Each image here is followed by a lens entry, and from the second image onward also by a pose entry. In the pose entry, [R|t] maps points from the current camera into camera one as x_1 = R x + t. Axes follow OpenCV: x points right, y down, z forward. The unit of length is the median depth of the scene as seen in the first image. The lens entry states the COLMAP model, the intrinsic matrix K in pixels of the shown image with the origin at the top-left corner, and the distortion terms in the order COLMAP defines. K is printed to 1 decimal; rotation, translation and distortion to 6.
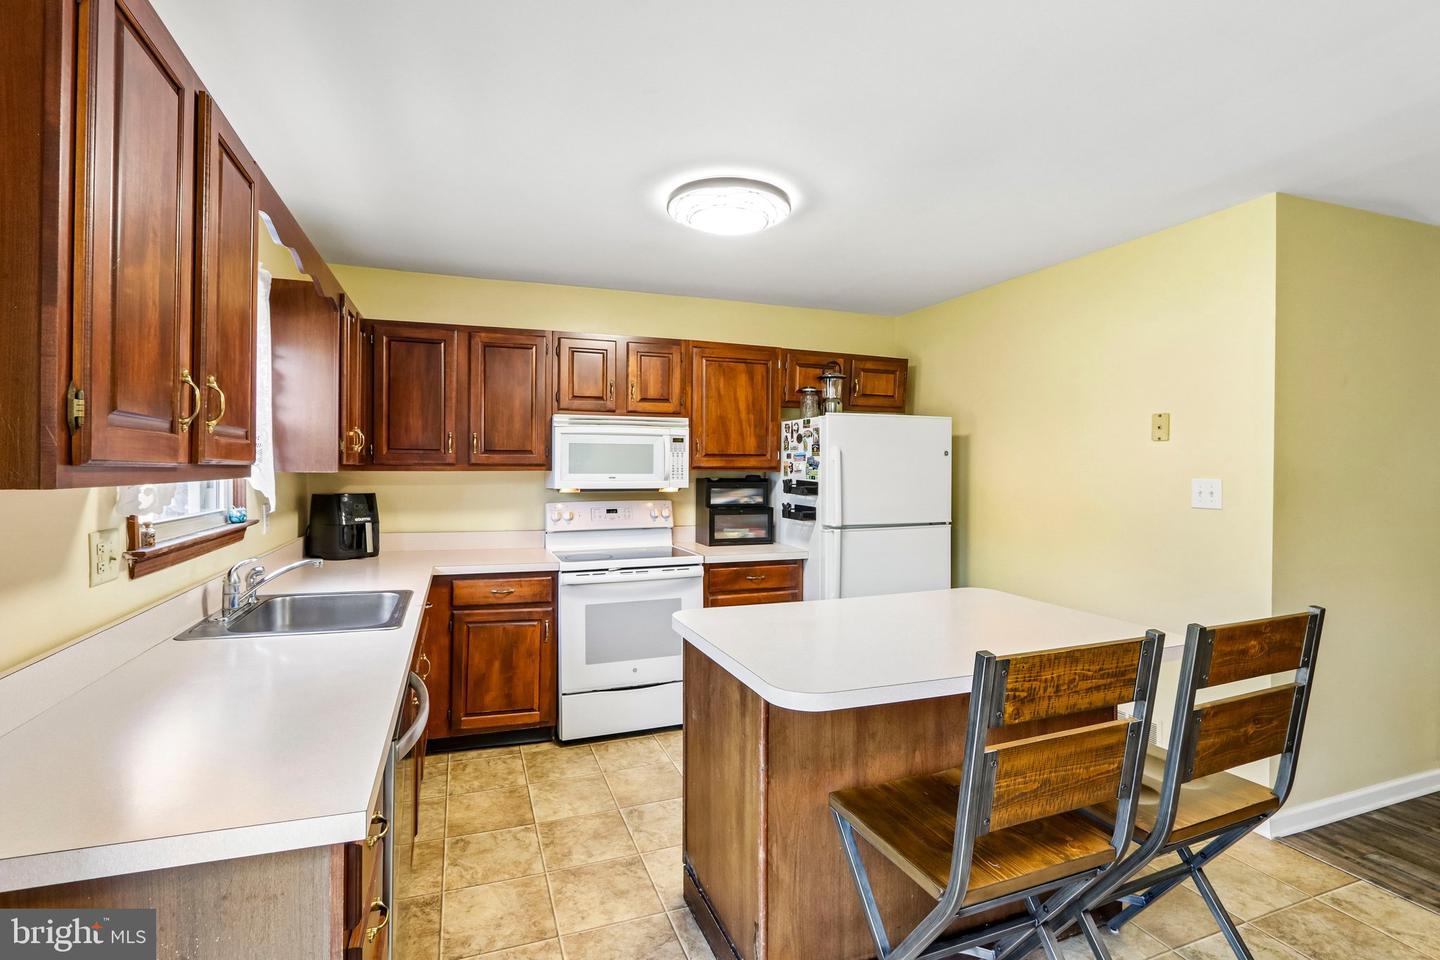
lens RADIAL K [[669.1, 0, 699.0], [0, 669.1, 473.0], [0, 0, 1]] dist [-0.022120, 0.003168]
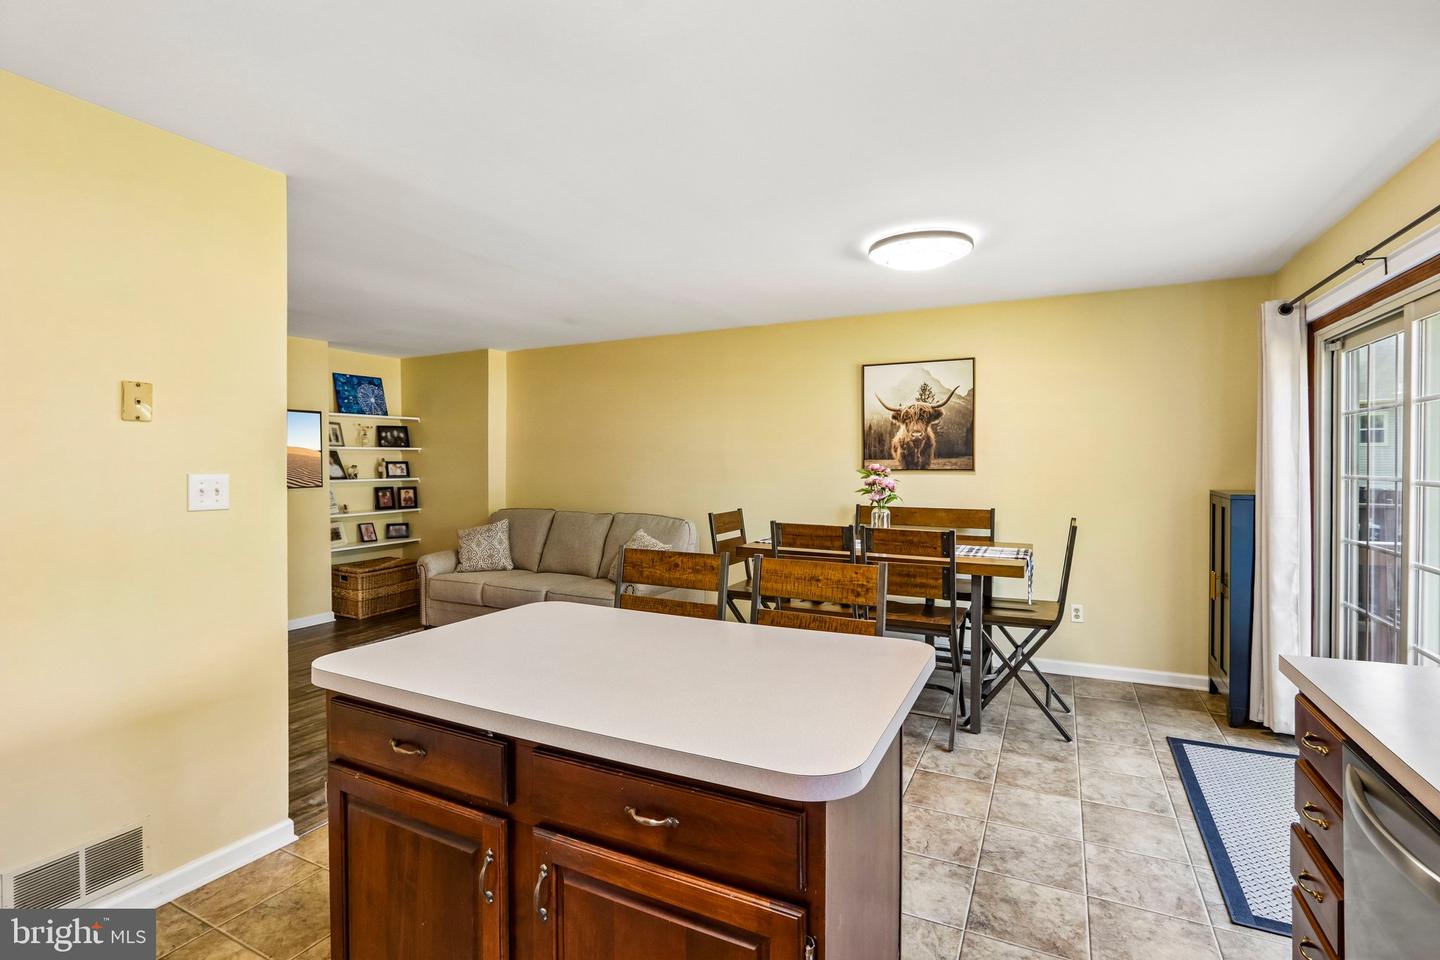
lens RADIAL K [[669.1, 0, 719.5], [0, 669.1, 484.4], [0, 0, 1]] dist [-0.022120, 0.003168]
pose [[-0.691197, -0.020447, 0.722377, -2.219469], [0.001678, 0.999552, 0.029898, -0.014203], [-0.722665, 0.021878, -0.690853, 7.897934]]
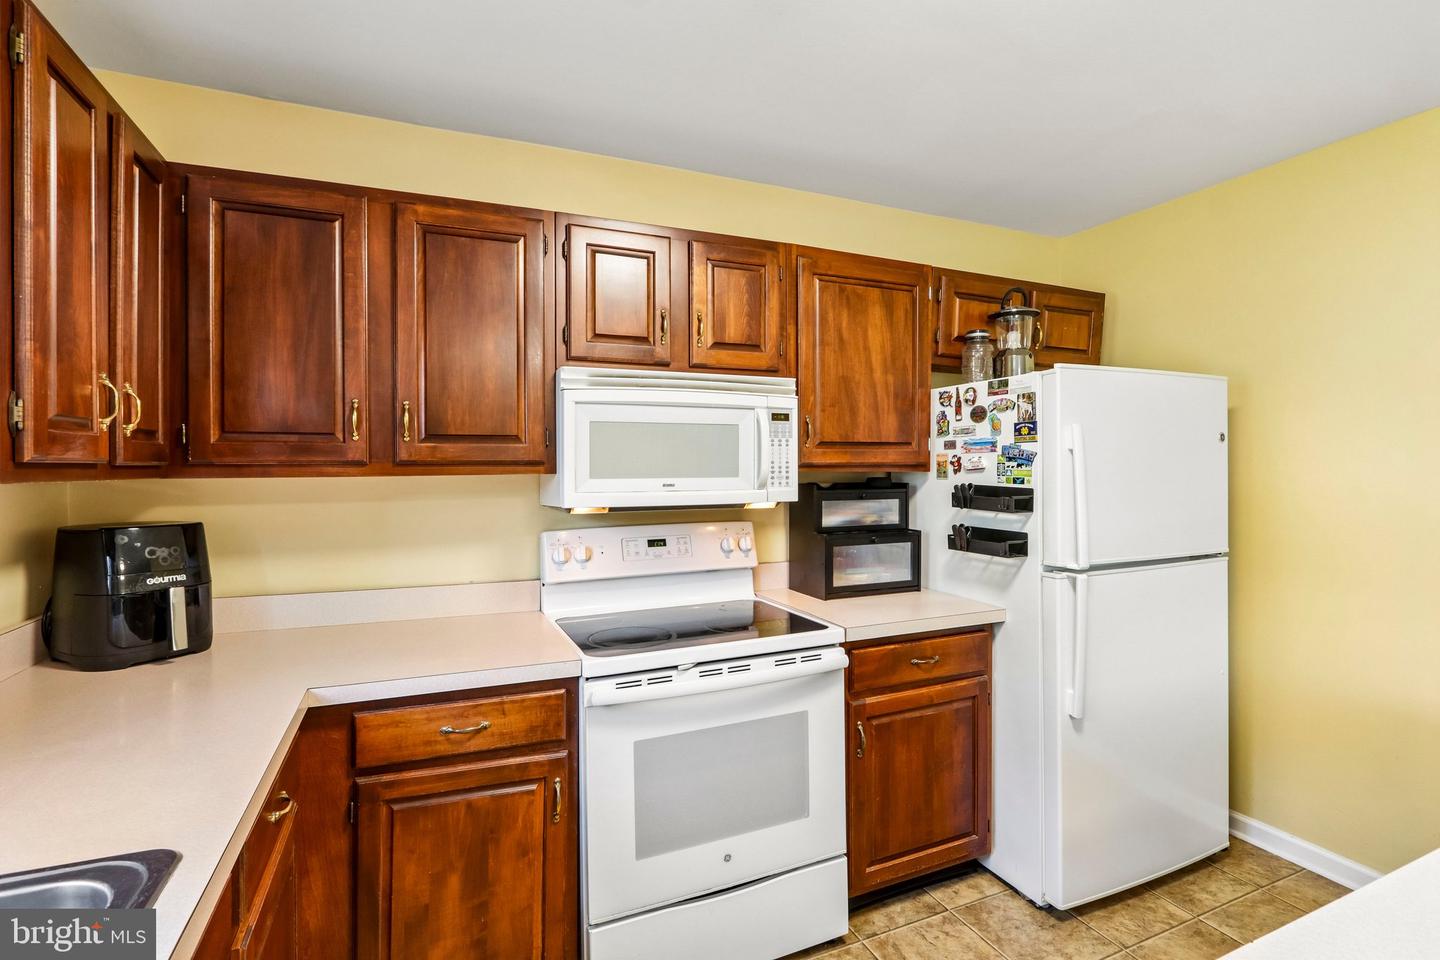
lens RADIAL K [[669.1, 0, 698.4], [0, 669.1, 471.5], [0, 0, 1]] dist [-0.022120, 0.003168]
pose [[0.998802, -0.010611, 0.047760, -0.133703], [0.010746, 0.999939, -0.002572, -0.002772], [-0.047730, 0.003082, 0.998856, 0.466121]]
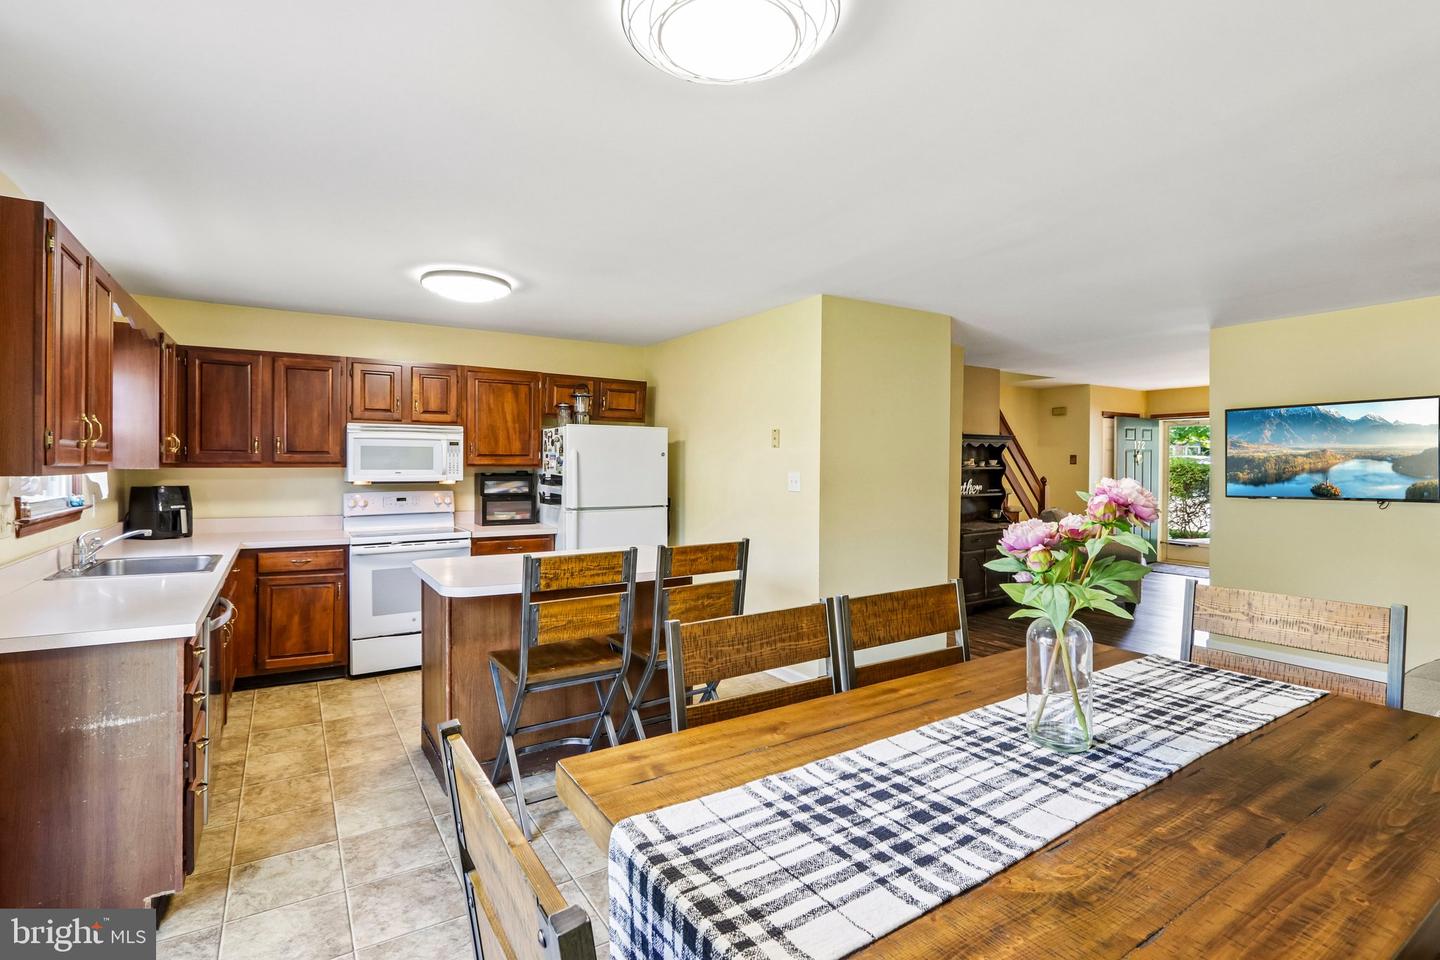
lens RADIAL K [[669.1, 0, 703.6], [0, 669.1, 471.6], [0, 0, 1]] dist [-0.022120, 0.003168]
pose [[0.976054, -0.001598, 0.217524, 0.166879], [0.000802, 0.999993, 0.003752, 0.000521], [-0.217528, -0.003487, 0.976048, -0.377140]]
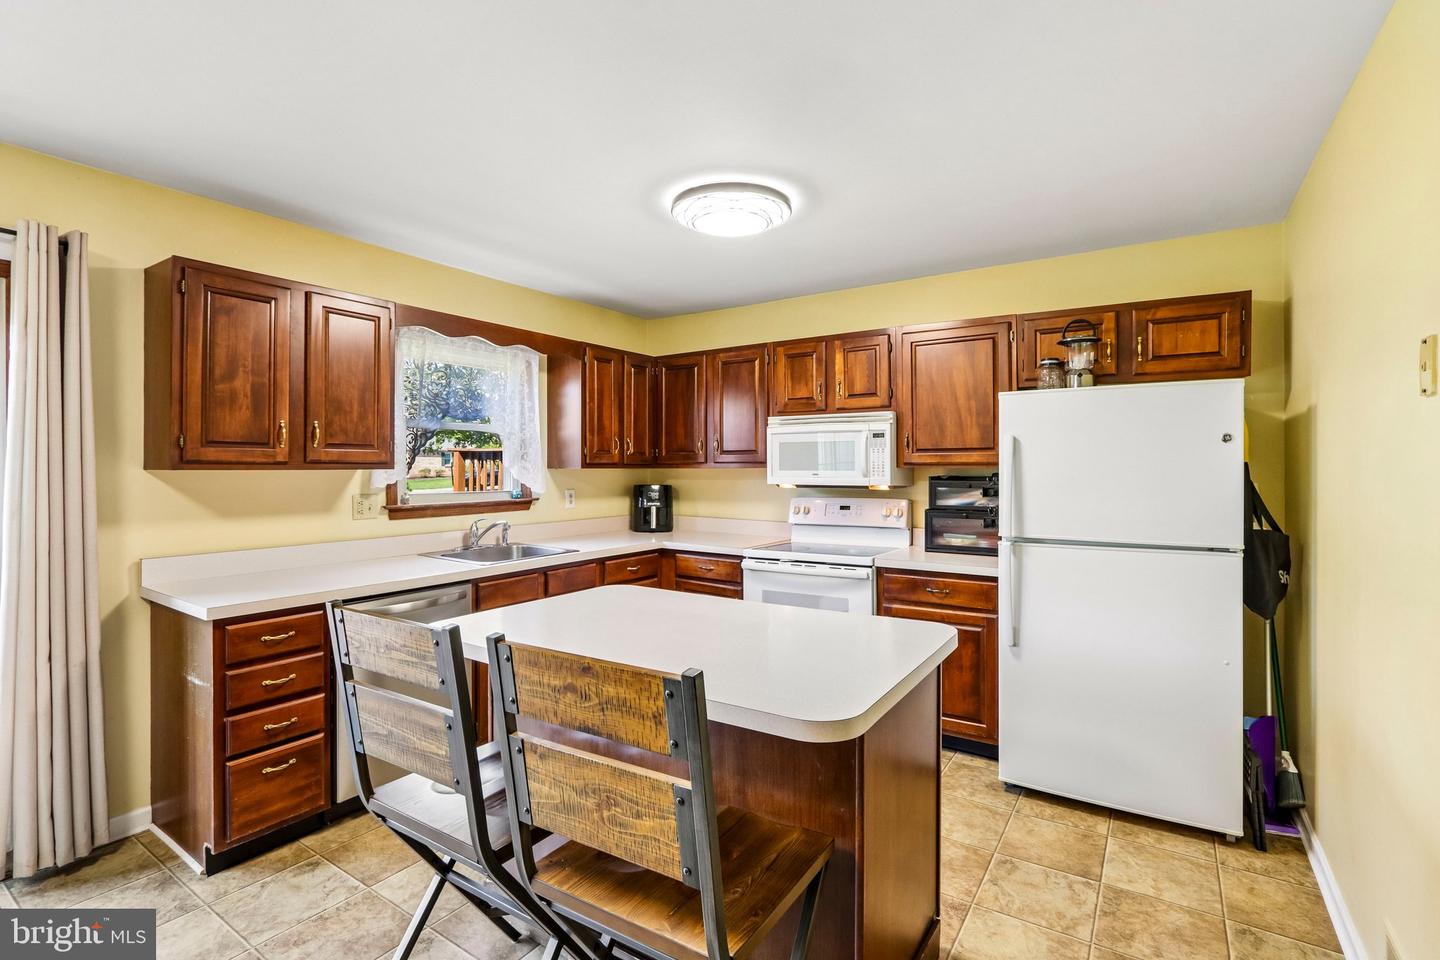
lens RADIAL K [[669.1, 0, 704.2], [0, 669.1, 426.2], [0, 0, 1]] dist [-0.022120, 0.003168]
pose [[0.588425, -0.054288, -0.806727, 0.623877], [-0.001811, 0.997652, -0.068457, 0.004257], [0.808550, 0.041743, 0.586945, 0.251543]]
